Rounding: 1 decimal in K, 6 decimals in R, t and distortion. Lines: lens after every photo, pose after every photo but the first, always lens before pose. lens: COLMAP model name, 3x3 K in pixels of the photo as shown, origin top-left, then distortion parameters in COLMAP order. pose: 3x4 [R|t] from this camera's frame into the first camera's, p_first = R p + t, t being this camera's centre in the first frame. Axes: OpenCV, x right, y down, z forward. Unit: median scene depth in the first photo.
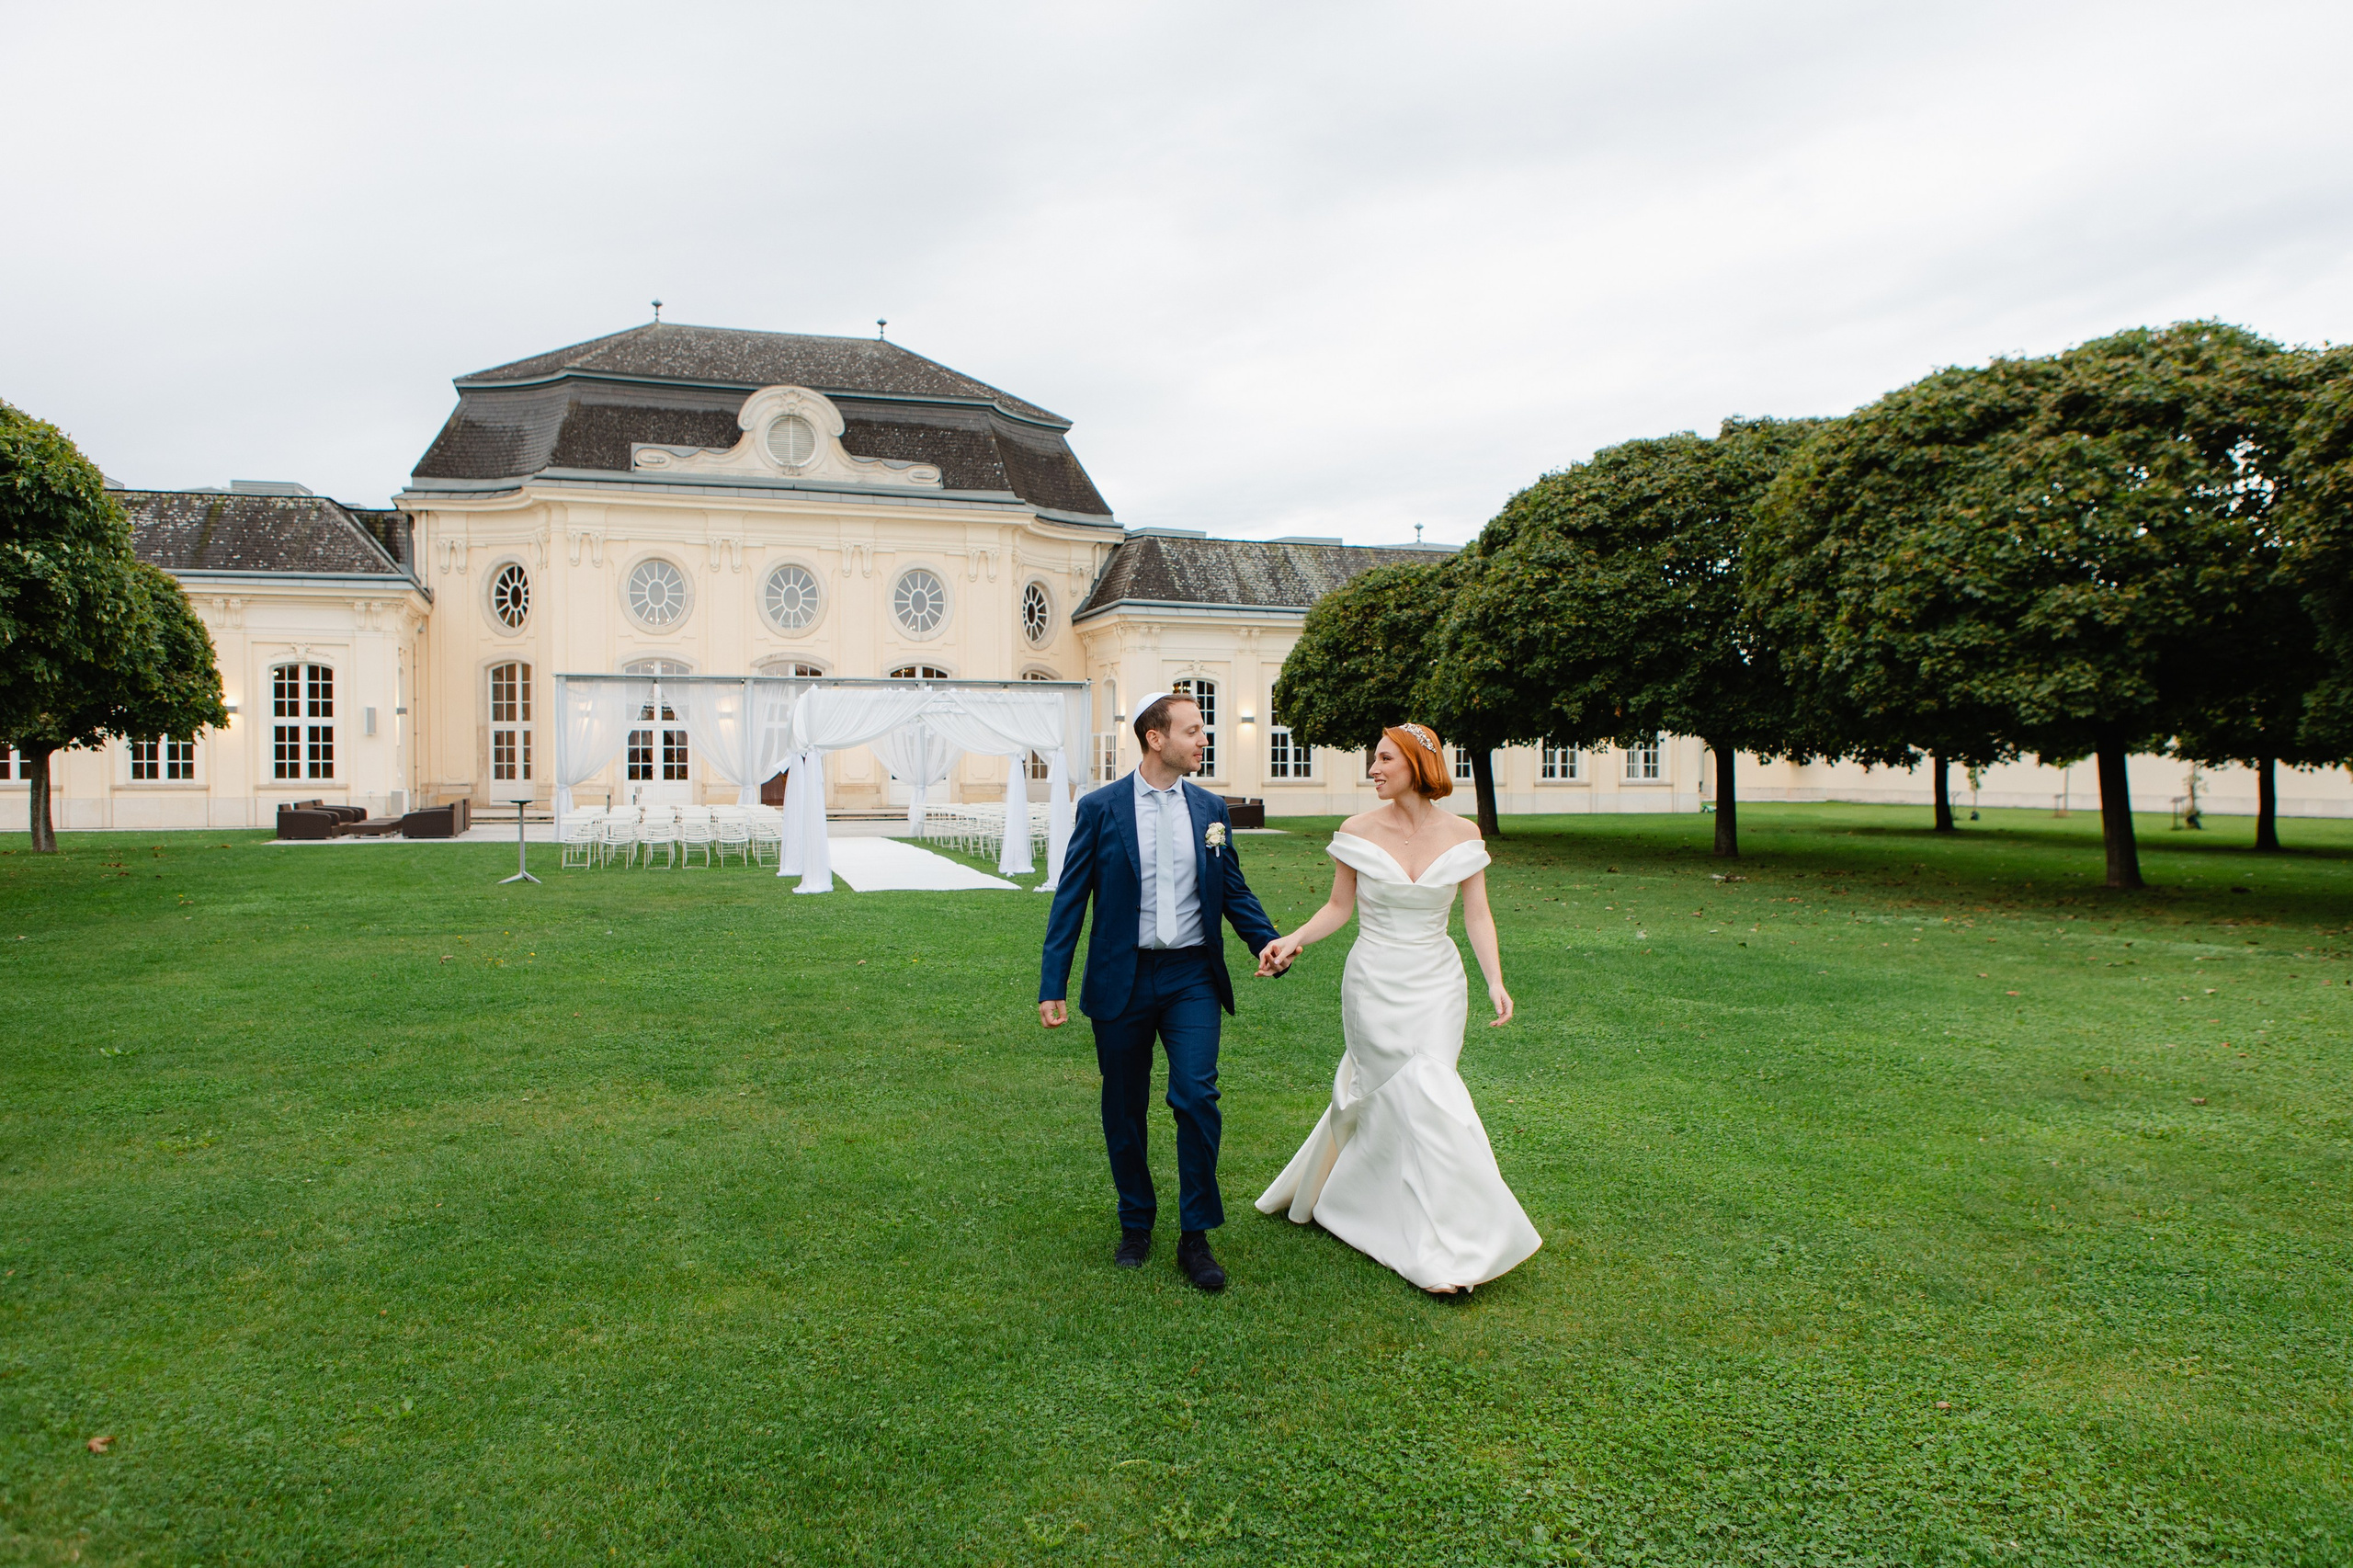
lens RADIAL K [[1645.6, 0, 1177.4], [0, 1645.6, 782.2], [0, 0, 1]] dist [0.014038, -0.000085]
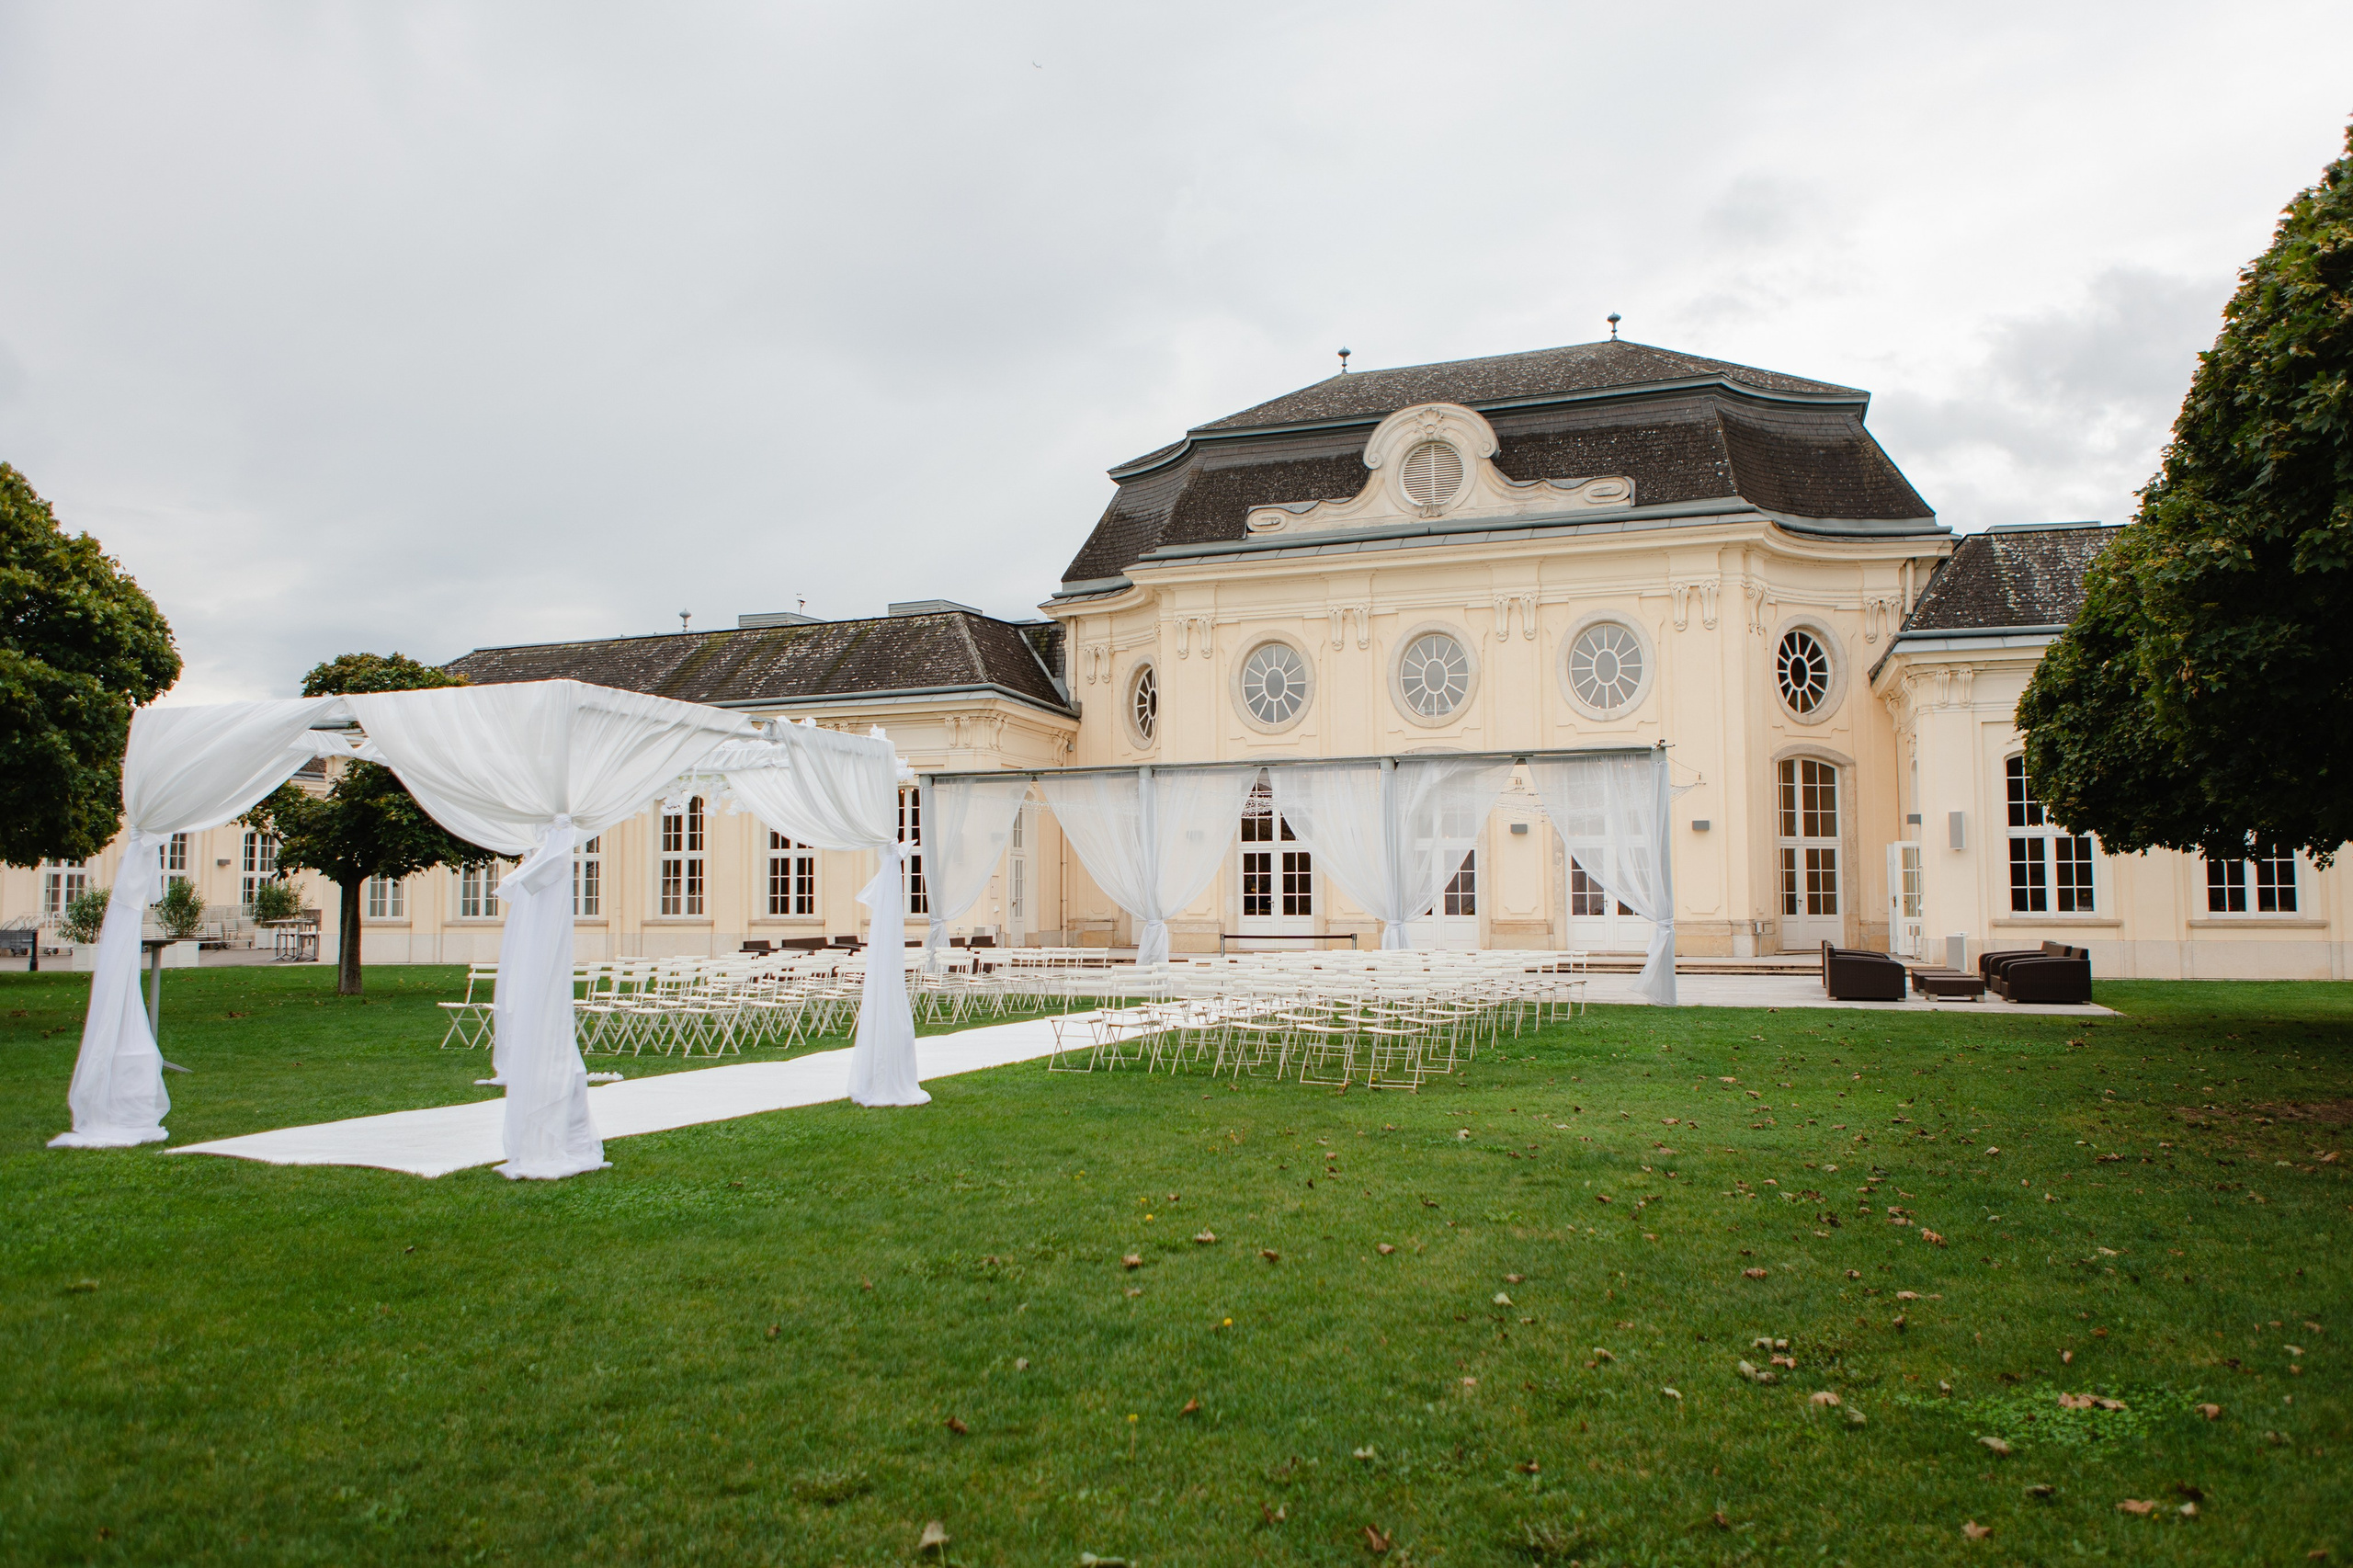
lens RADIAL K [[1645.6, 0, 1122.4], [0, 1645.6, 790.5], [0, 0, 1]] dist [0.014038, -0.000085]
pose [[0.794123, -0.045676, -0.606038, 0.109624], [-0.001994, 0.996971, -0.077752, 0.000654], [0.607753, 0.062953, 0.791627, 0.308706]]
